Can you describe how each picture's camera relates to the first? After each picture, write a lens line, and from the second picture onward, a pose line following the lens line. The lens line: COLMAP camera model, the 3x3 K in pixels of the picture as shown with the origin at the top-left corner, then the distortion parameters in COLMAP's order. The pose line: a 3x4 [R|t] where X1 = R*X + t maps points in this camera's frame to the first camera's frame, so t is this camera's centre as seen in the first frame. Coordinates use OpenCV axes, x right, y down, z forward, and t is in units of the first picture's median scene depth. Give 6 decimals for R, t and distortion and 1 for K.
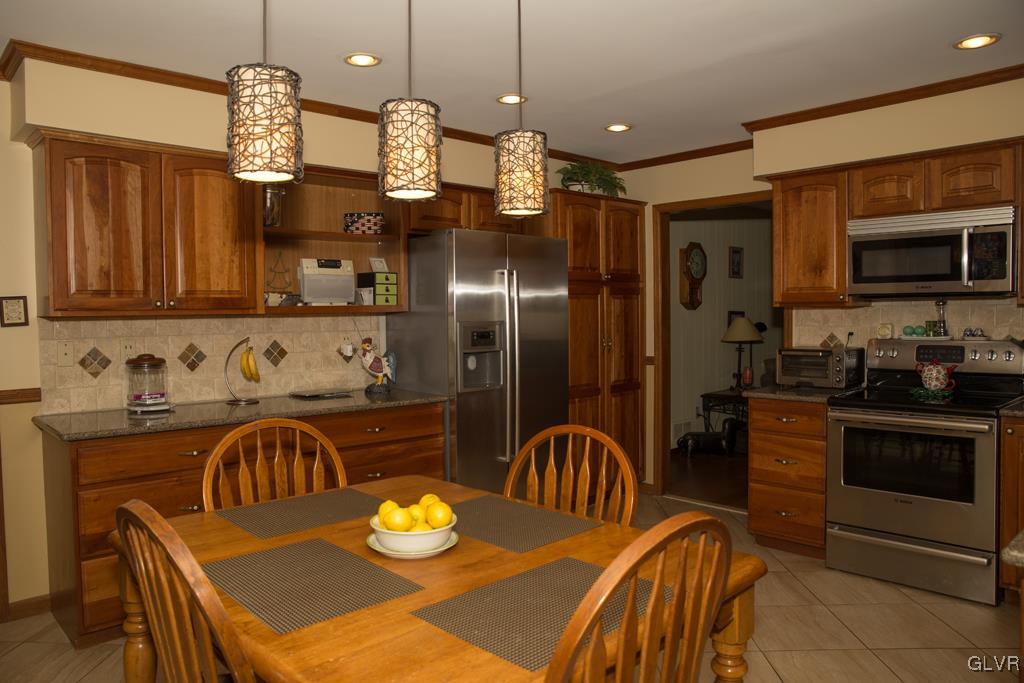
lens RADIAL K [[720.6, 0, 513.9], [0, 720.6, 338.7], [0, 0, 1]] dist [-0.048272, 0.009546]
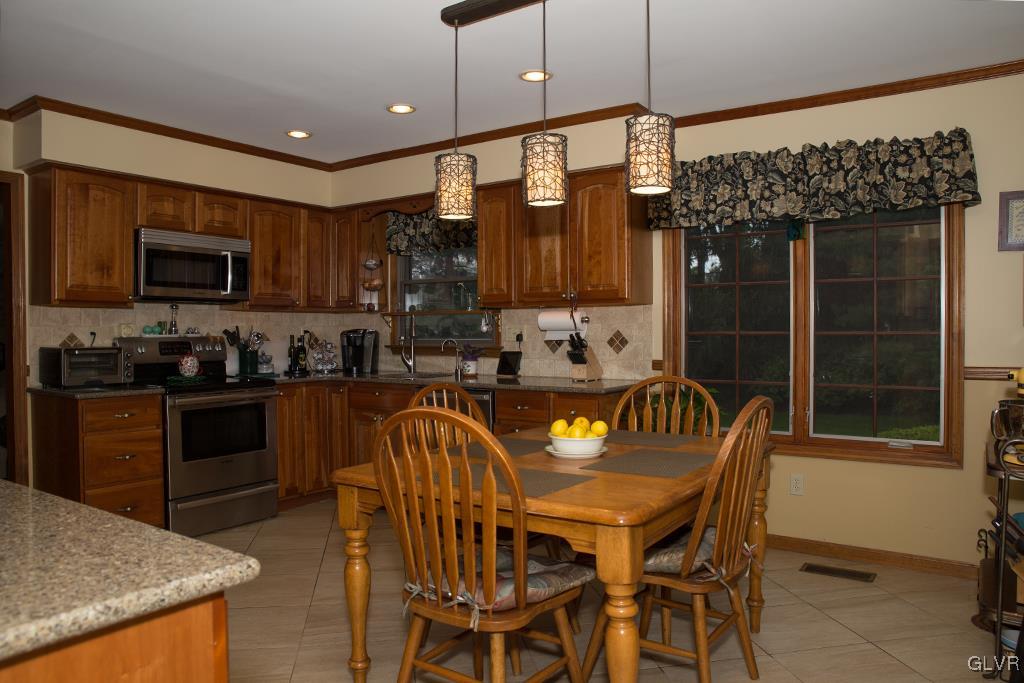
lens RADIAL K [[720.6, 0, 514.0], [0, 720.6, 340.5], [0, 0, 1]] dist [-0.048272, 0.009546]
pose [[-0.199922, -0.003498, 0.979806, -0.717818], [0.037834, 0.999220, 0.011287, 0.016069], [-0.979081, 0.039326, -0.199633, 0.661919]]
